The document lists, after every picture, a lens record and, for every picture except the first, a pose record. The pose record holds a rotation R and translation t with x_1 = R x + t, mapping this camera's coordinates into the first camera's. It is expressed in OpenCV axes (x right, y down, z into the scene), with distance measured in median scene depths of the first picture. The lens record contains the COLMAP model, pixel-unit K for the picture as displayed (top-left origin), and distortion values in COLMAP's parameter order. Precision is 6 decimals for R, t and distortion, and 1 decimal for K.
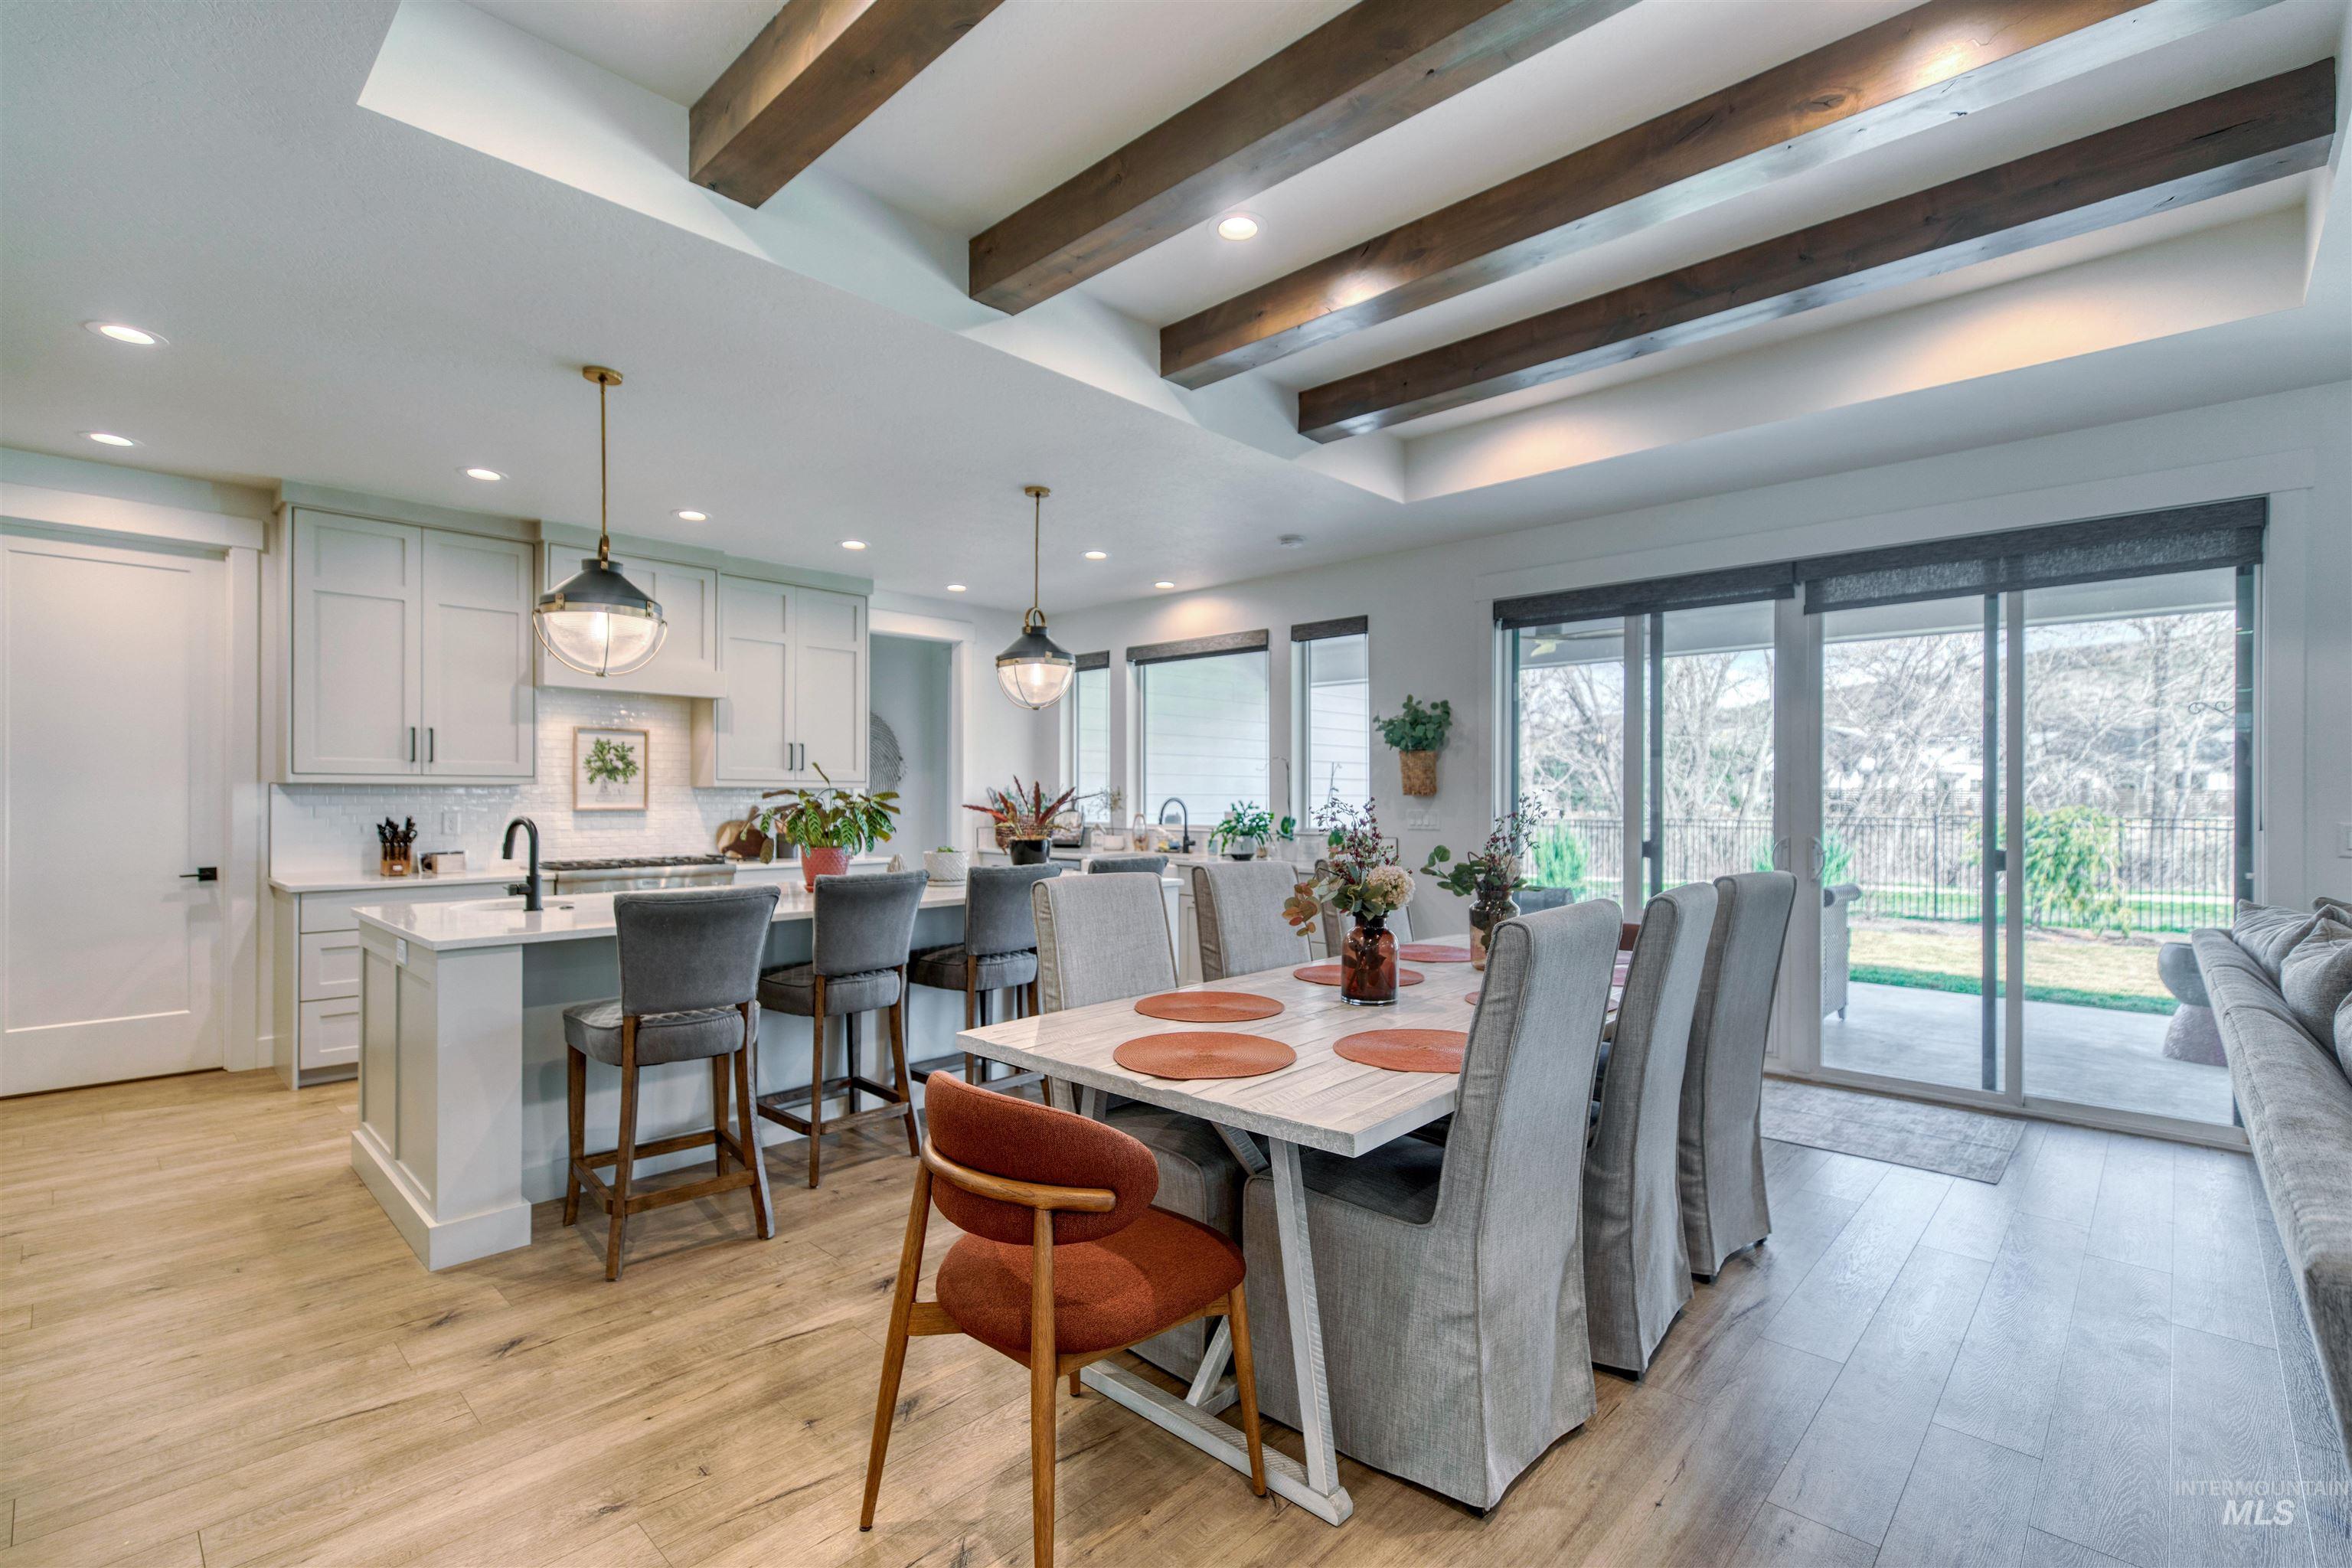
lens RADIAL K [[1047.6, 0, 1177.2], [0, 1047.6, 795.0], [0, 0, 1]] dist [0.004607, -0.000020]
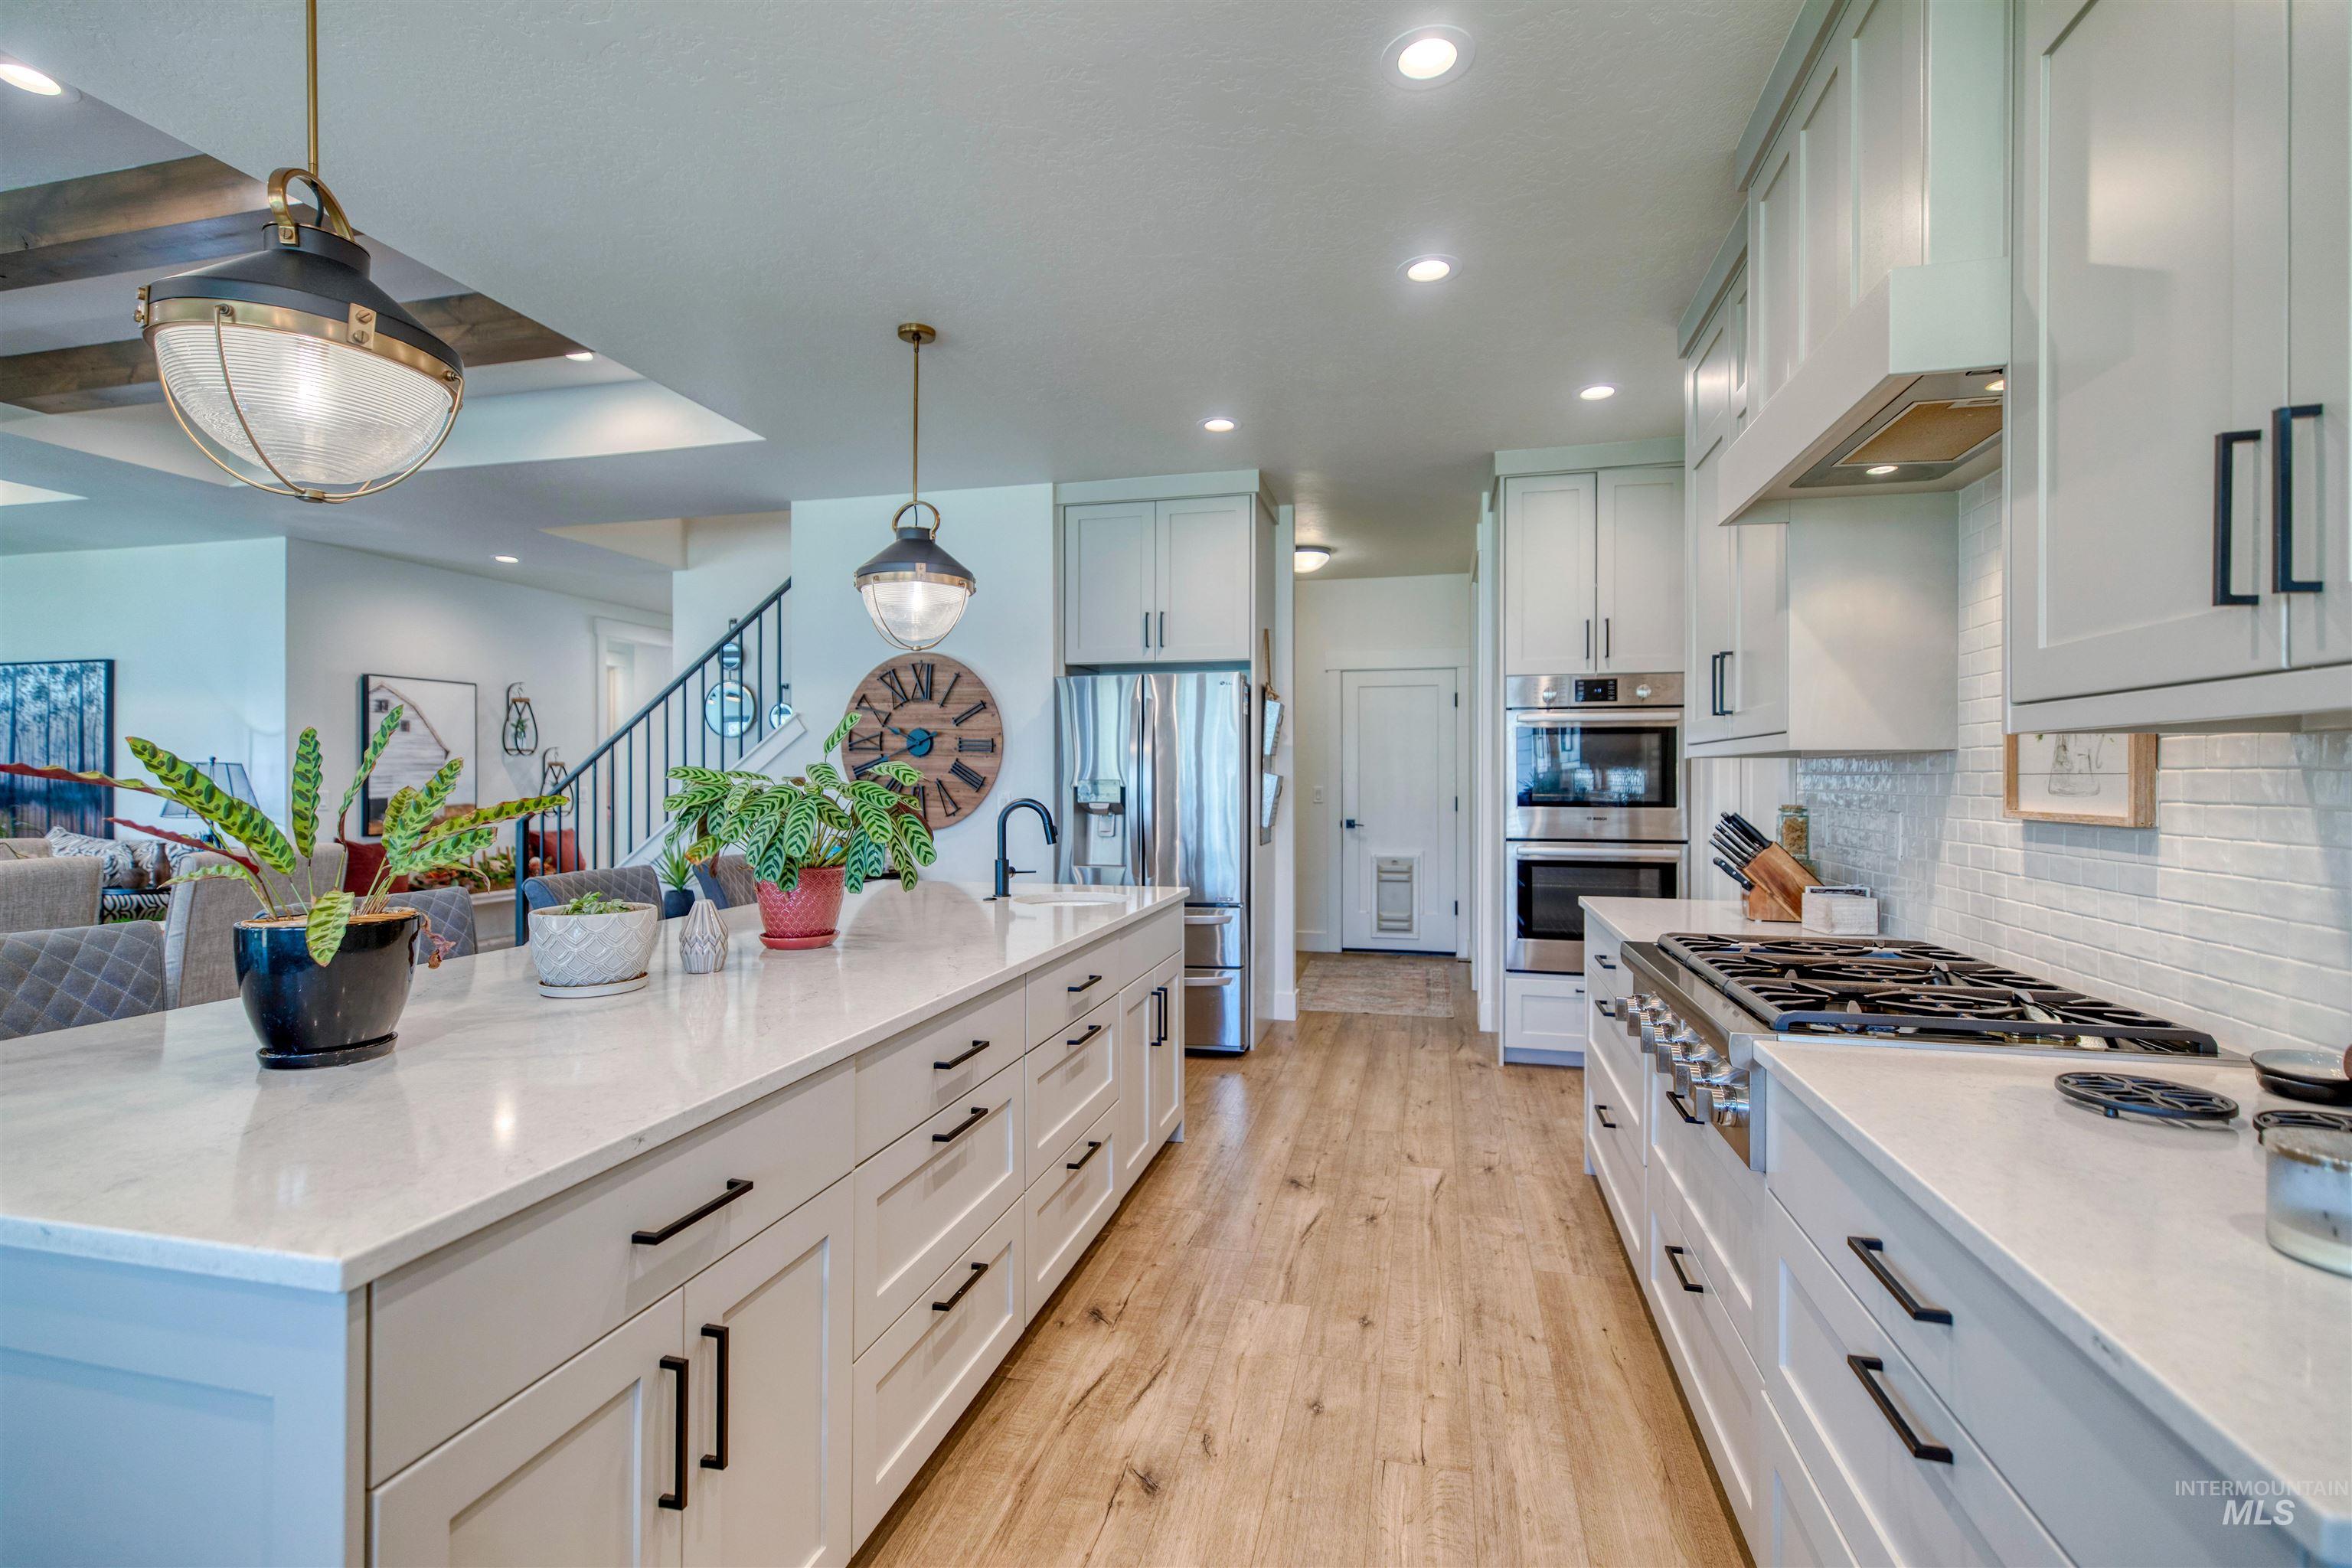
lens RADIAL K [[1049.4, 0, 1178.4], [0, 1049.4, 772.1], [0, 0, 1]] dist [0.003448, 0.000152]
pose [[-0.868014, -0.006840, -0.496493, -0.176679], [-0.003171, 0.999961, -0.008231, 0.003853], [0.496530, -0.005571, -0.868001, 1.217599]]
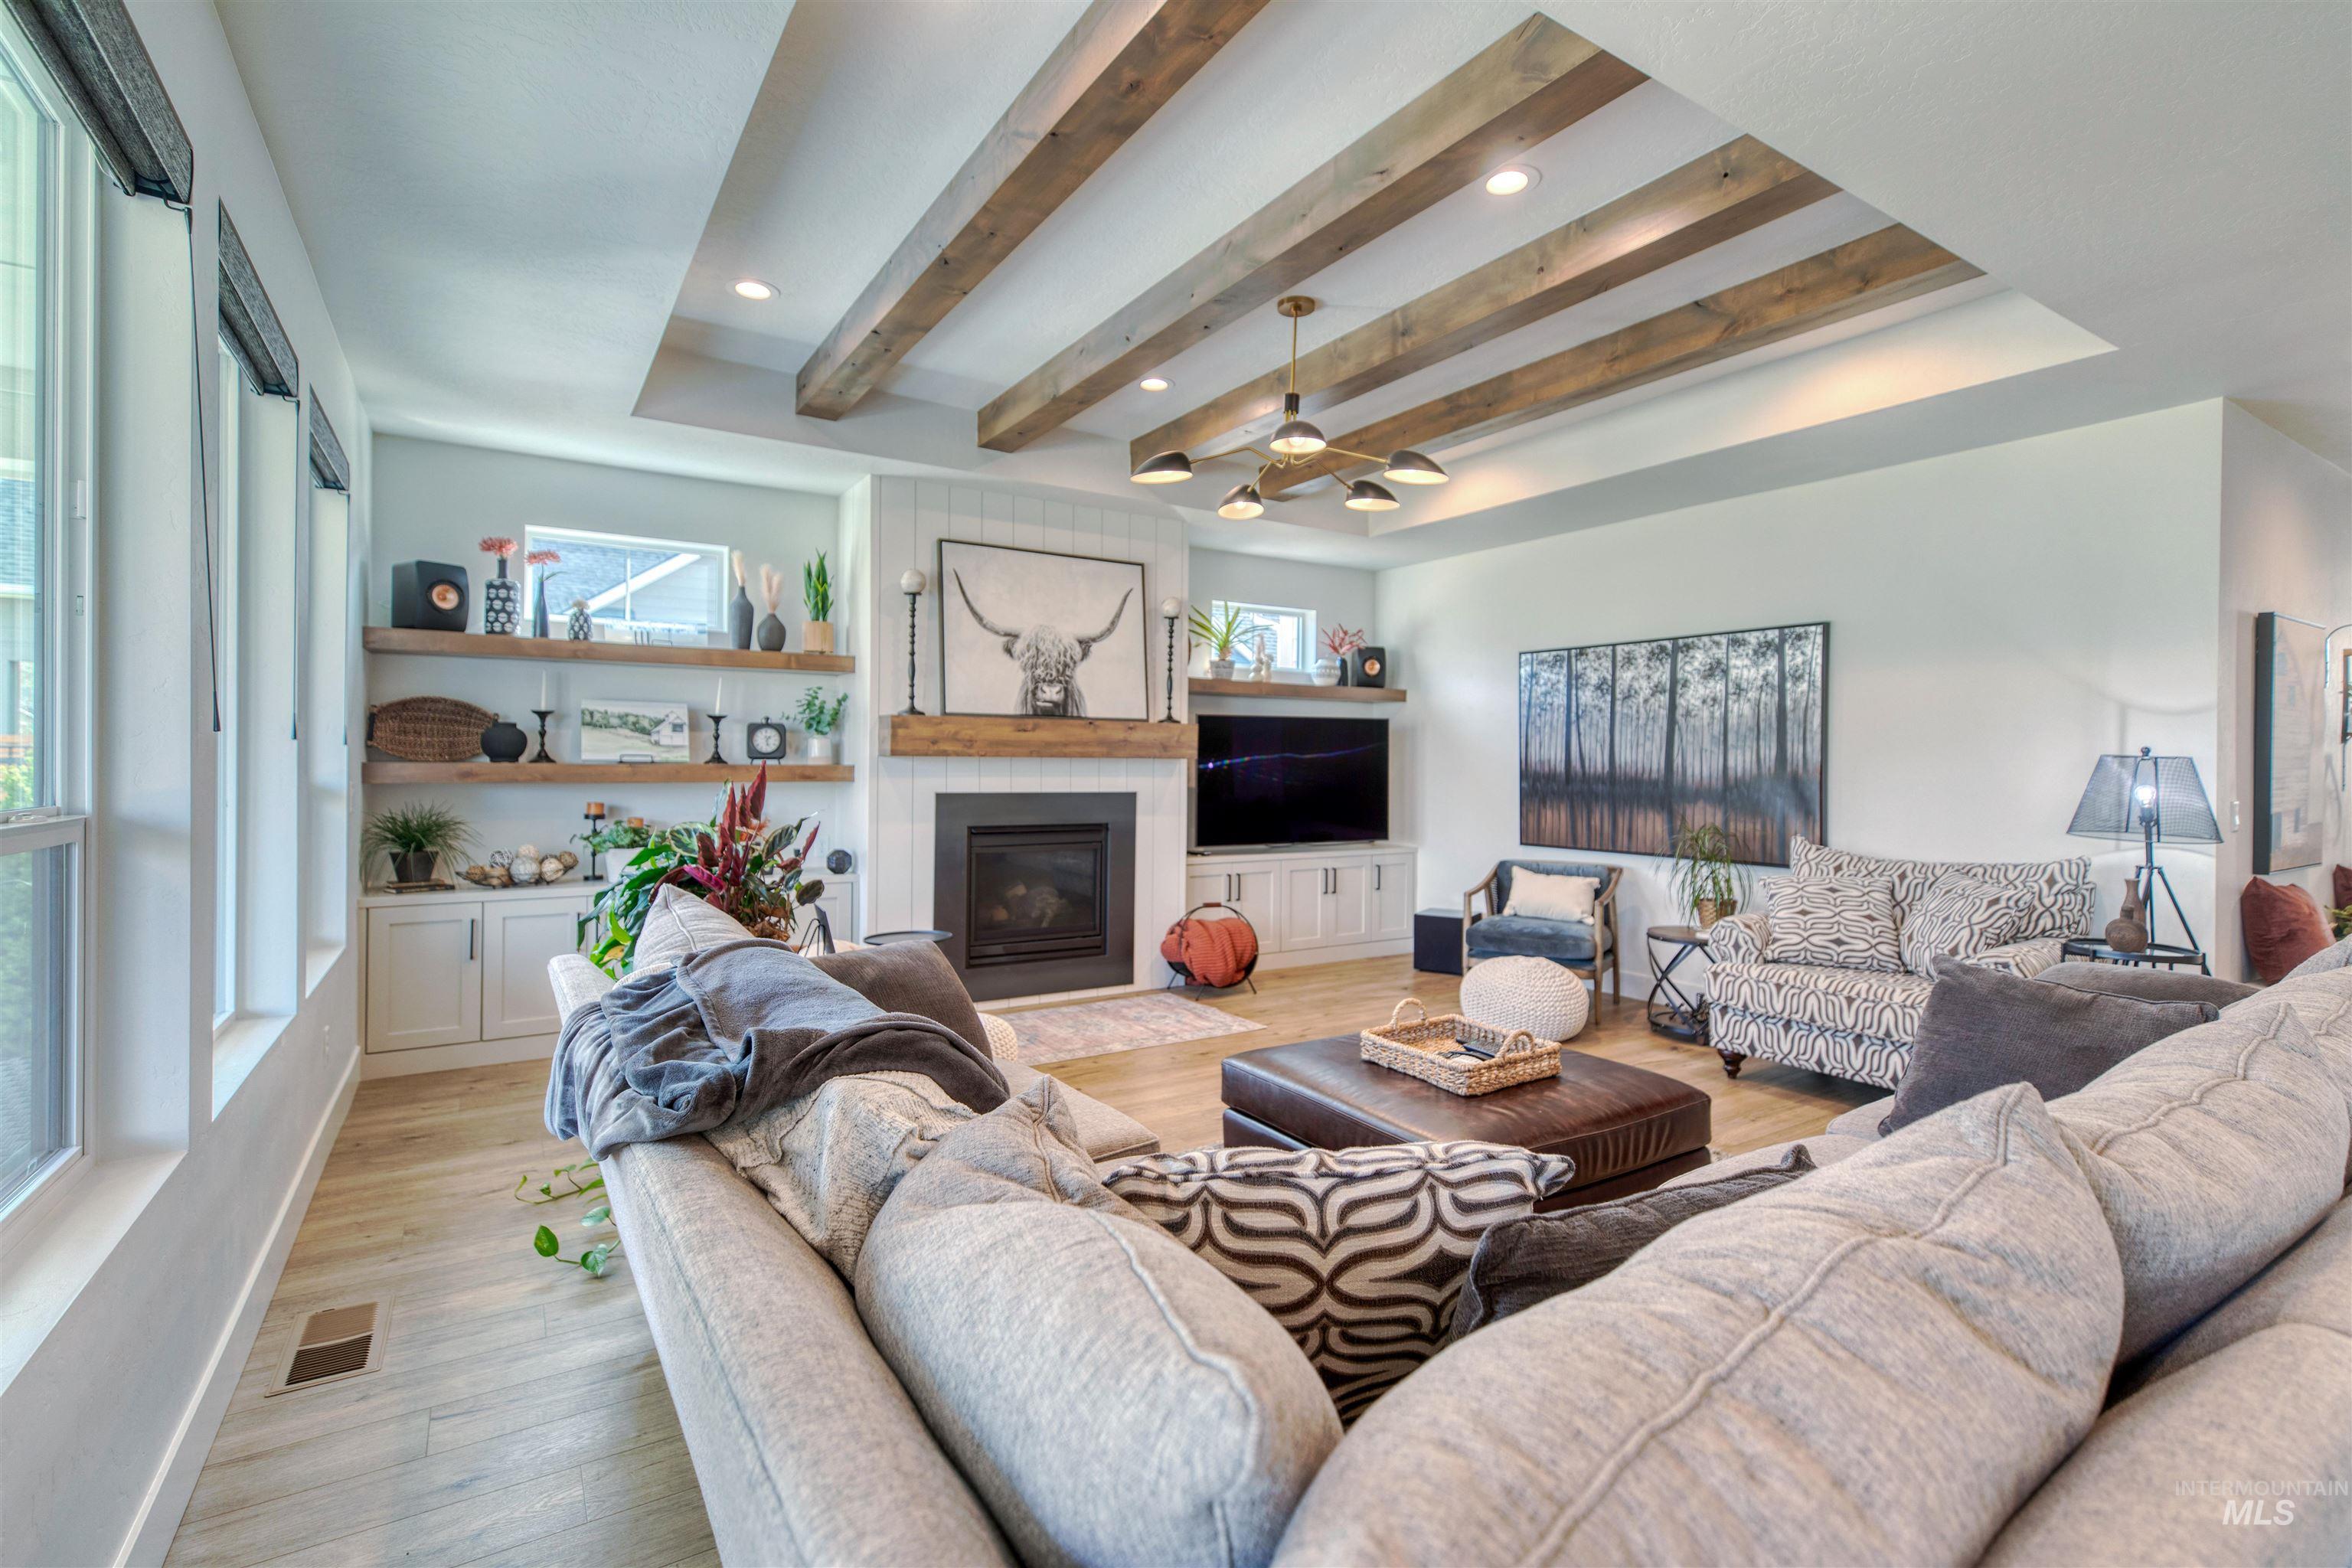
lens RADIAL K [[1064.6, 0, 1185.0], [0, 1064.6, 769.4], [0, 0, 1]] dist [0.001781, 0.000096]
pose [[-0.972061, -0.012863, 0.234377, 0.592134], [-0.011506, 0.999908, 0.007157, 0.000072], [-0.234448, 0.004260, -0.972119, 0.638261]]
